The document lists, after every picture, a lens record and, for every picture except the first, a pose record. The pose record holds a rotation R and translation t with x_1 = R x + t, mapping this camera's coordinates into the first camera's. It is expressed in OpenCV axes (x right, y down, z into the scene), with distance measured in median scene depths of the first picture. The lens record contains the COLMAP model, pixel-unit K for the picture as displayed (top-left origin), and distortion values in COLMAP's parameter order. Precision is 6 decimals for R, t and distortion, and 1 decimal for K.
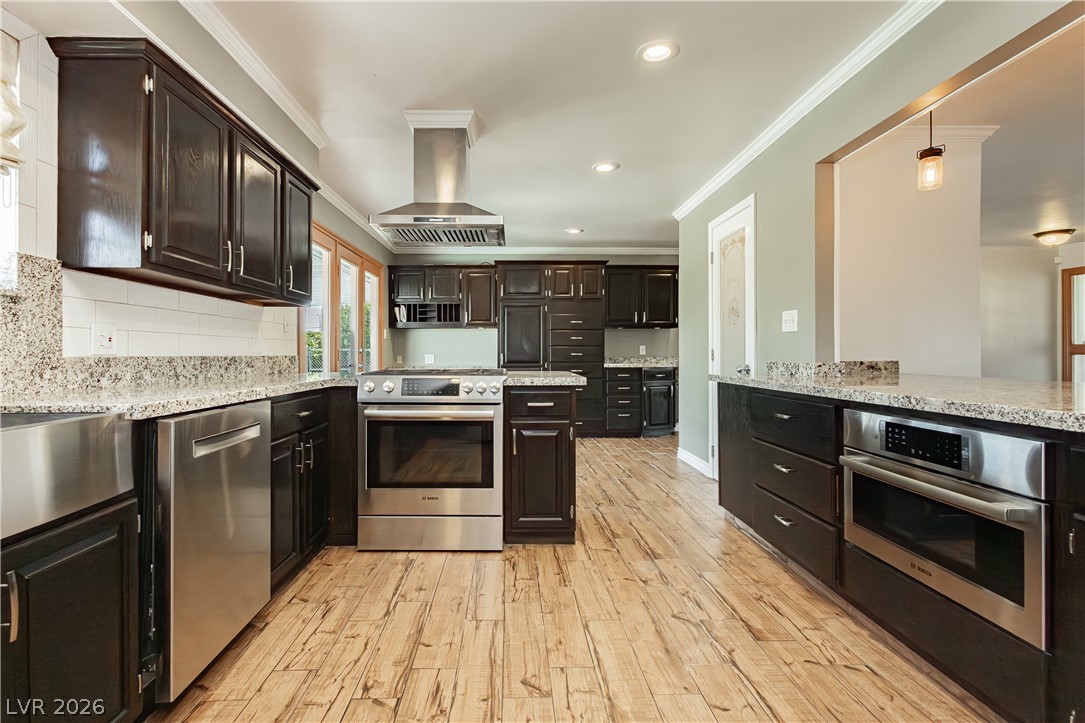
lens RADIAL K [[530.6, 0, 516.4], [0, 530.6, 357.1], [0, 0, 1]] dist [0.003644, 0.000539]
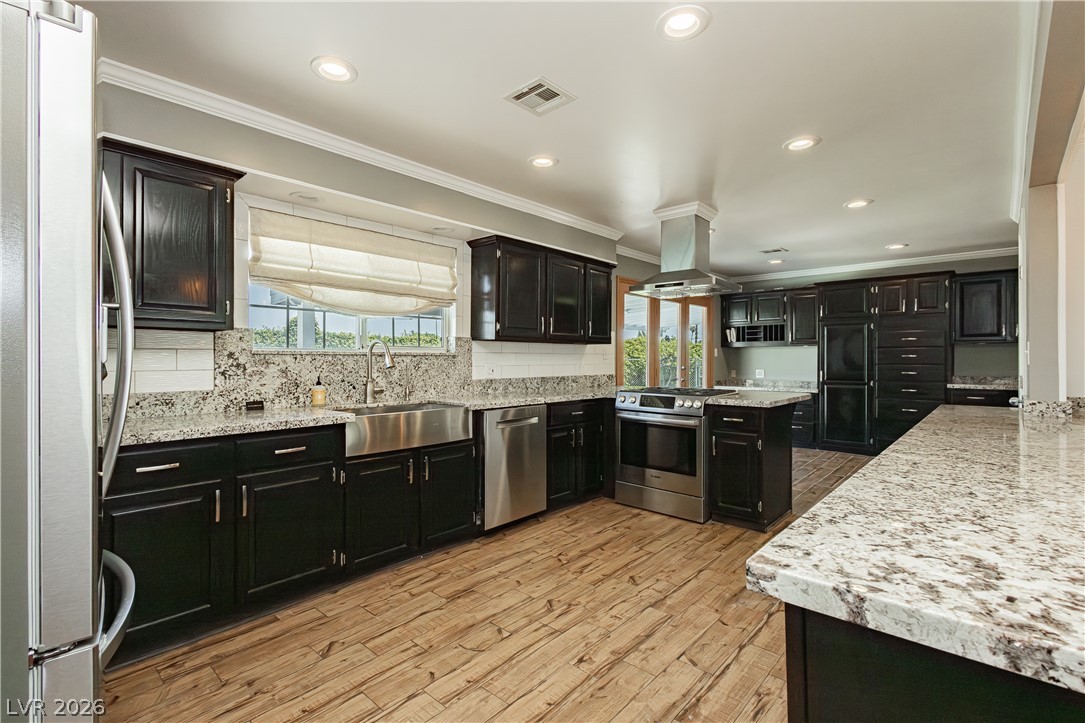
lens RADIAL K [[497.6, 0, 538.6], [0, 497.6, 361.2], [0, 0, 1]] dist [0.003776, 0.000421]
pose [[0.729340, 0.004325, -0.684138, 0.548922], [-0.004277, 0.999989, 0.001763, -0.057655], [0.684138, 0.001640, 0.729351, -0.239546]]
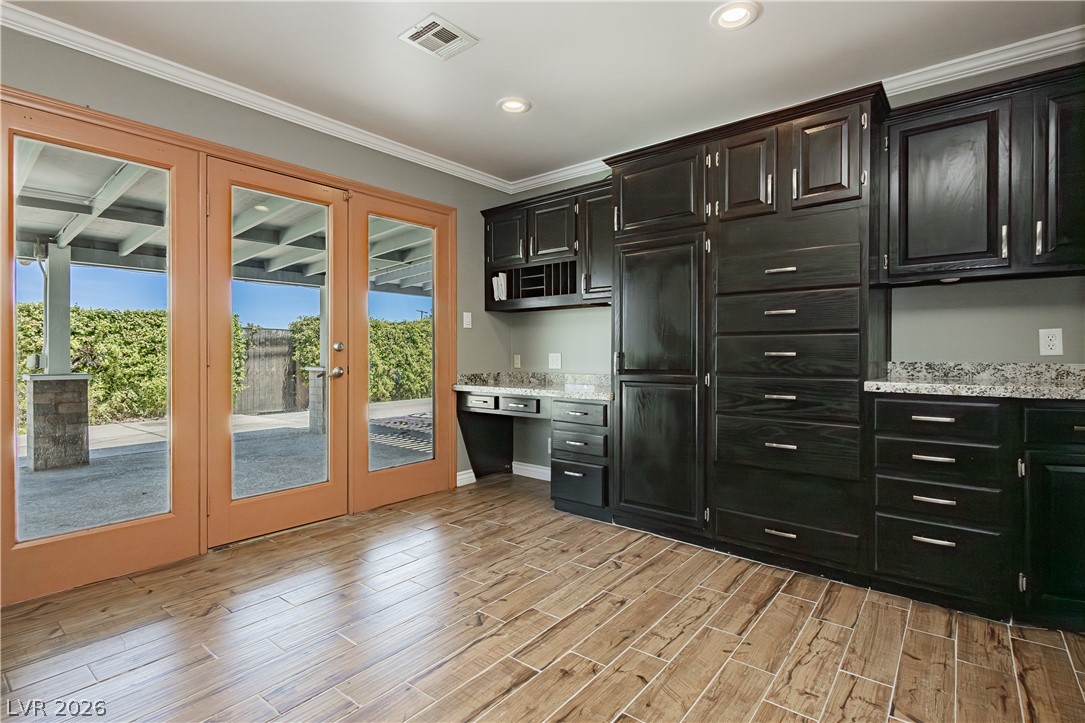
lens RADIAL K [[526.7, 0, 547.8], [0, 526.7, 356.8], [0, 0, 1]] dist [0.015259, 0.000326]
pose [[0.775617, 0.008244, -0.631150, 0.514097], [-0.005594, 0.999965, 0.006188, -0.010654], [0.631179, -0.001269, 0.775636, 1.356210]]
